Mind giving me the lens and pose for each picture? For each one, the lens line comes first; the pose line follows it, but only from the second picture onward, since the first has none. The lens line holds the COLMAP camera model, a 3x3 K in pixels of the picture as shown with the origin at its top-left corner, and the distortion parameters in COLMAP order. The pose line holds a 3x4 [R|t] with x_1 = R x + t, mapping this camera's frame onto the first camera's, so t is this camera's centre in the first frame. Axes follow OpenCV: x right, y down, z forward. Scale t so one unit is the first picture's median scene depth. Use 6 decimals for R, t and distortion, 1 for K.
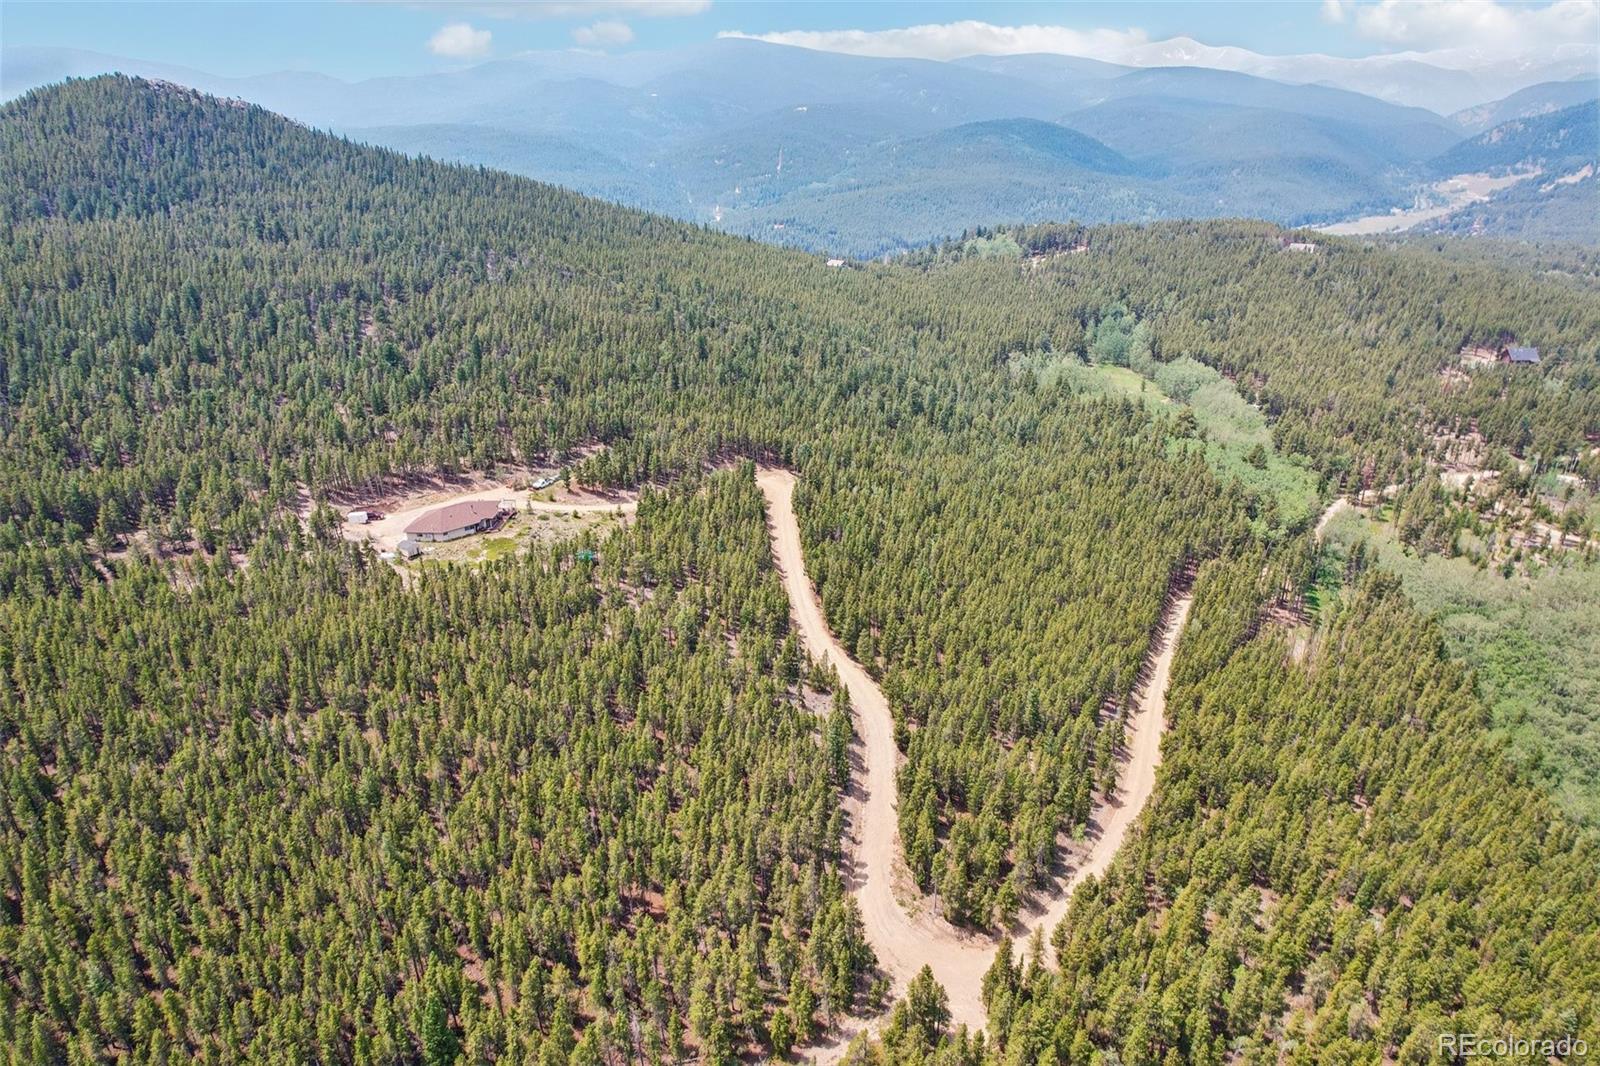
lens RADIAL K [[1025.2, 0, 803.2], [0, 1025.2, 540.5], [0, 0, 1]] dist [-0.067151, 0.058098]
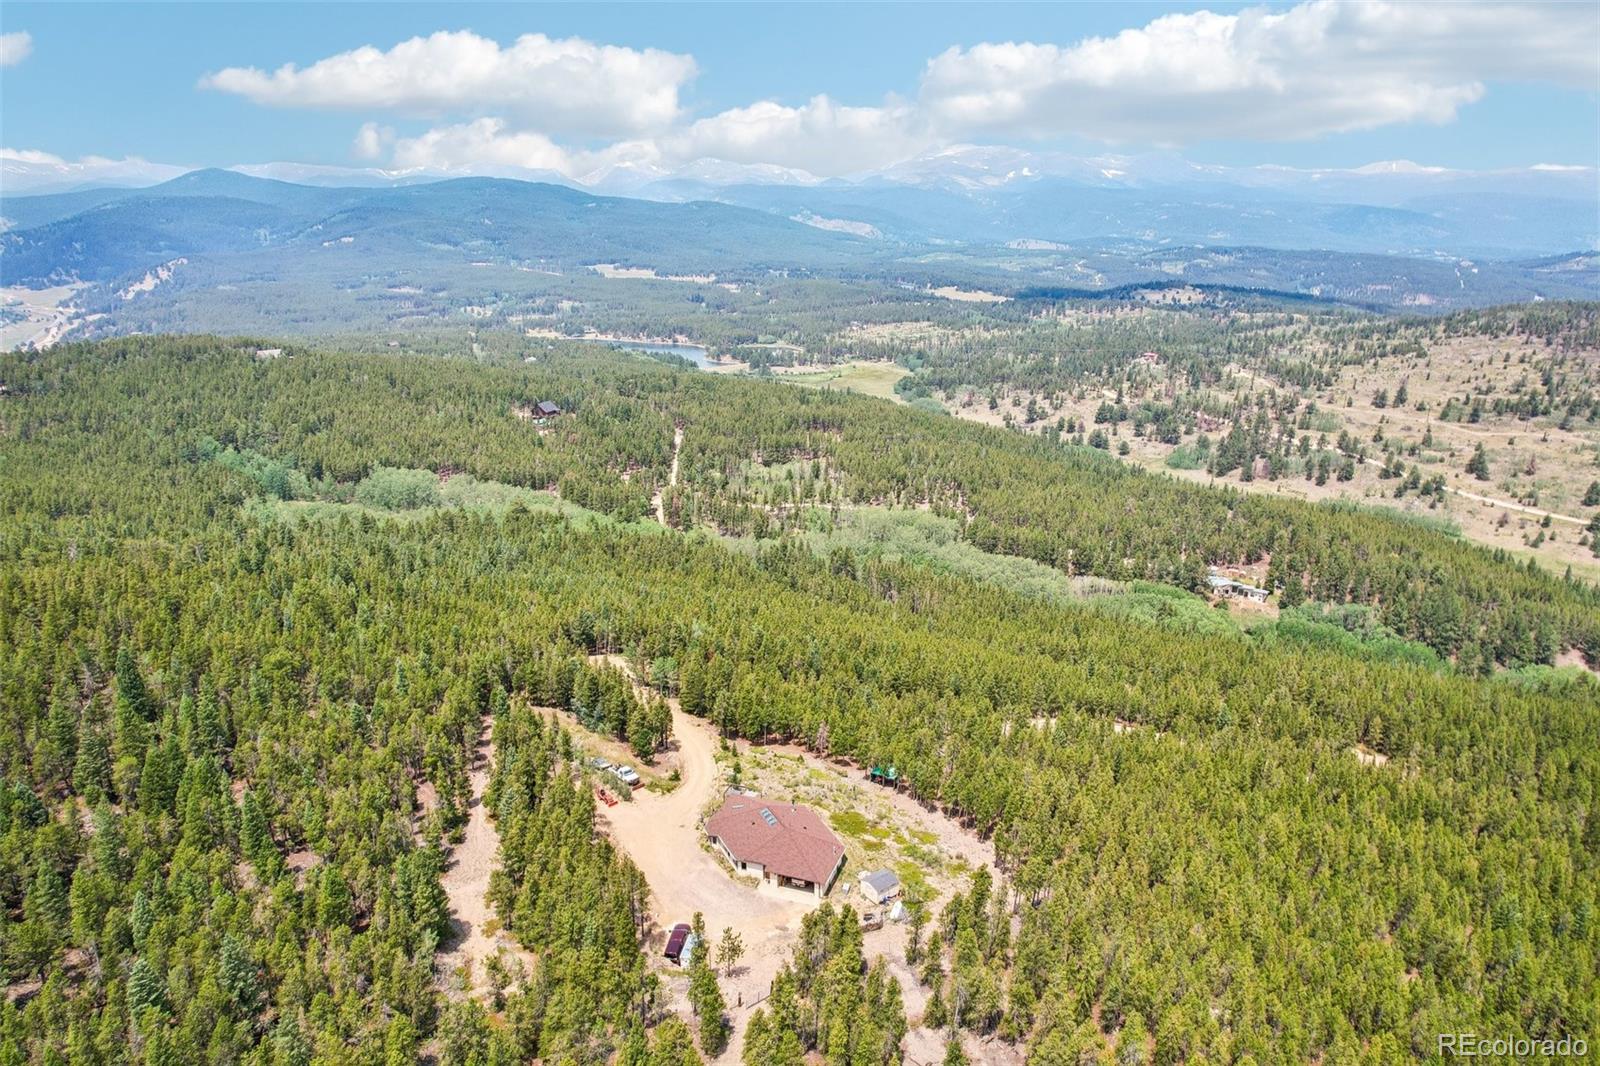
lens RADIAL K [[1025.2, 0, 803.2], [0, 1025.2, 540.5], [0, 0, 1]] dist [-0.067151, 0.058098]
pose [[0.275778, -0.277333, 0.920344, -0.783656], [0.368234, 0.914911, 0.165355, -0.241565], [-0.887891, 0.293300, 0.354436, 0.608549]]
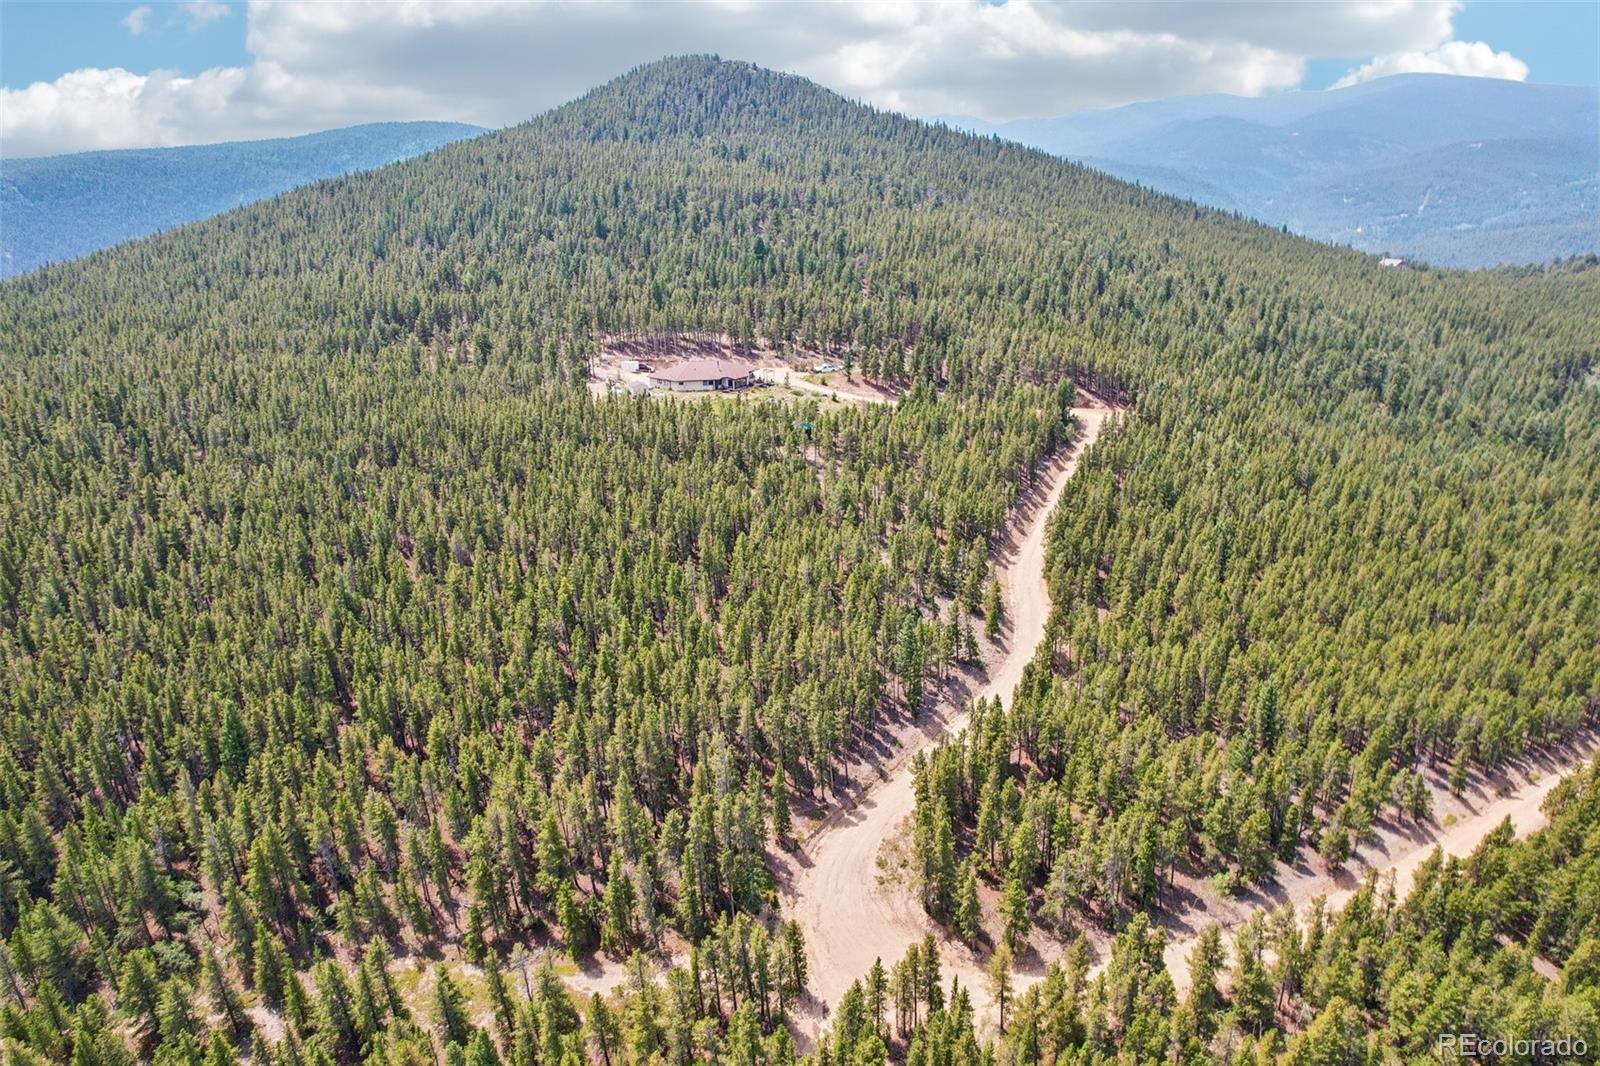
lens RADIAL K [[1025.2, 0, 803.2], [0, 1025.2, 540.5], [0, 0, 1]] dist [-0.067151, 0.058098]
pose [[0.840483, 0.187930, -0.508204, 0.223133], [-0.209117, 0.977764, 0.015727, 0.084536], [0.499859, 0.093056, 0.861093, 0.210777]]
